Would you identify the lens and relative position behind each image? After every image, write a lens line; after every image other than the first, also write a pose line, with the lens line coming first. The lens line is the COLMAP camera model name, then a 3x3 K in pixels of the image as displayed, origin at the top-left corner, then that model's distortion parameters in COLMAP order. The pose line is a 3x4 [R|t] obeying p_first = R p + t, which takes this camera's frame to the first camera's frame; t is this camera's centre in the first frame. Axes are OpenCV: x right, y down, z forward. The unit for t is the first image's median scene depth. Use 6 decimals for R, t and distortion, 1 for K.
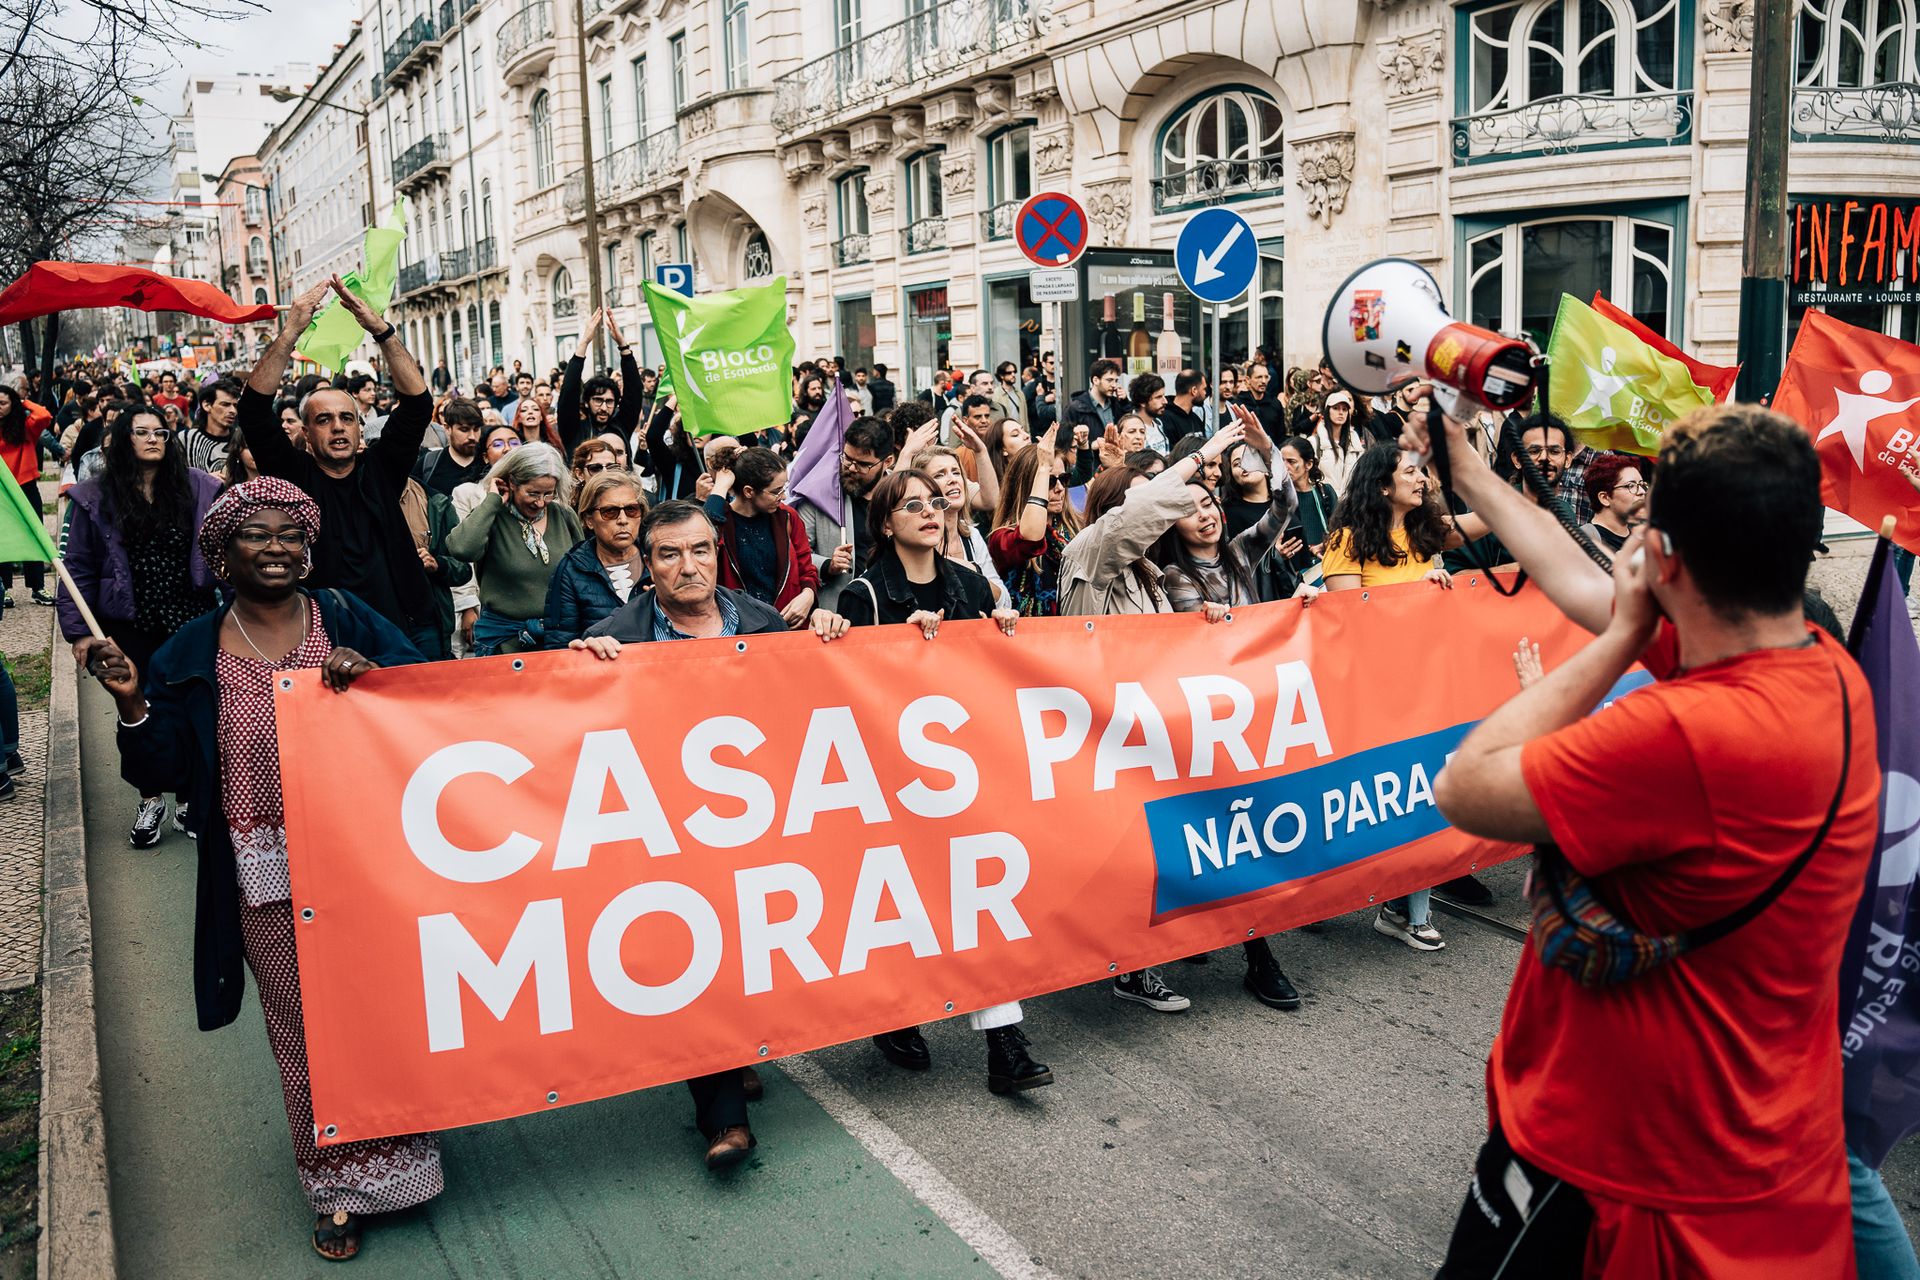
lens RADIAL K [[1510.0, 0, 960.0], [0, 1510.0, 640.0], [0, 0, 1]] dist [-0.057476, 0.017442]
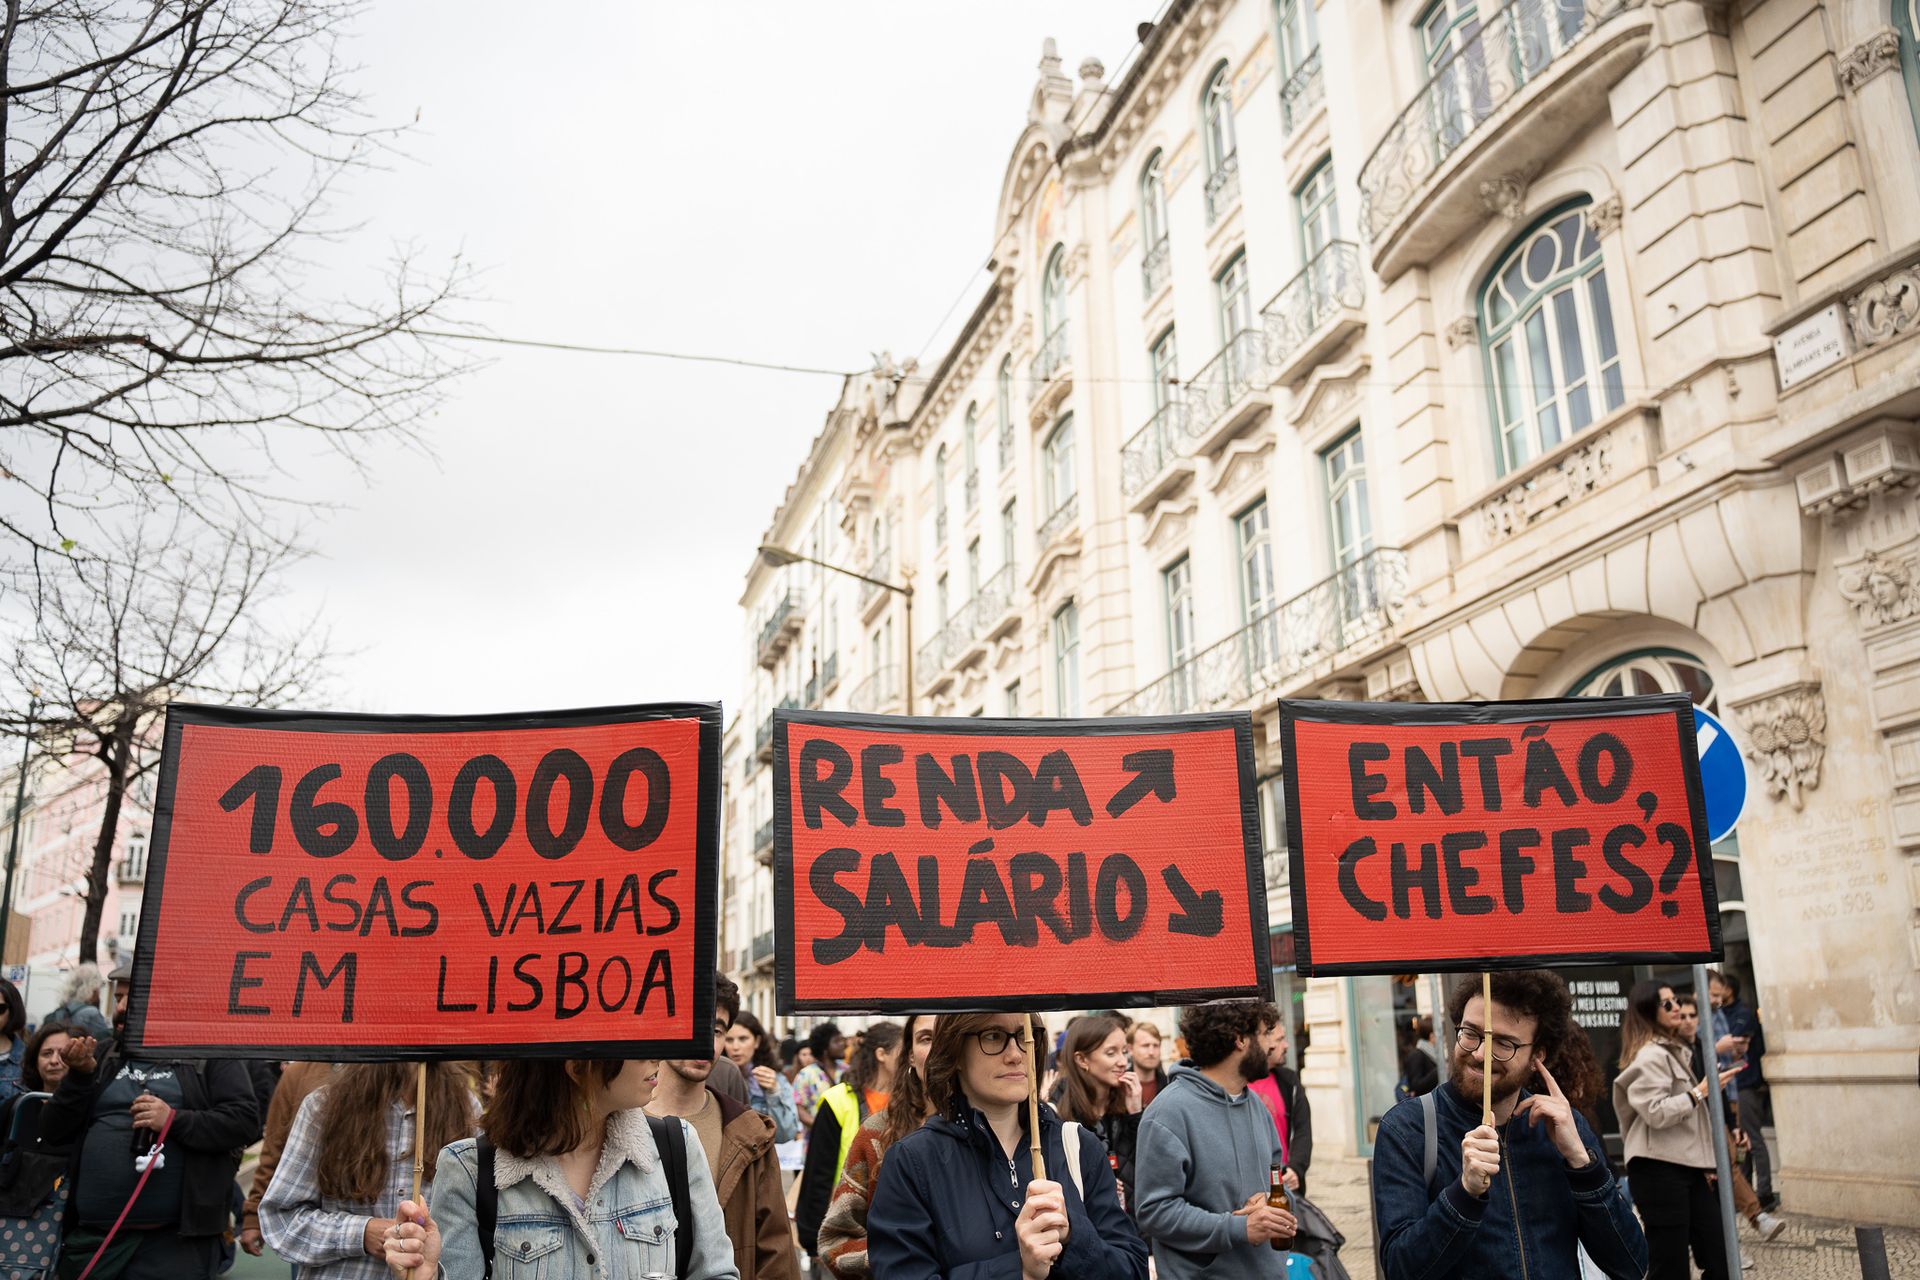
lens RADIAL K [[1510.0, 0, 960.0], [0, 1510.0, 640.0], [0, 0, 1]] dist [-0.057476, 0.017442]
pose [[0.971149, -0.050804, -0.232997, 0.013407], [-0.056182, 0.900799, -0.430586, -0.007592], [0.231759, 0.431254, 0.871956, 0.200866]]
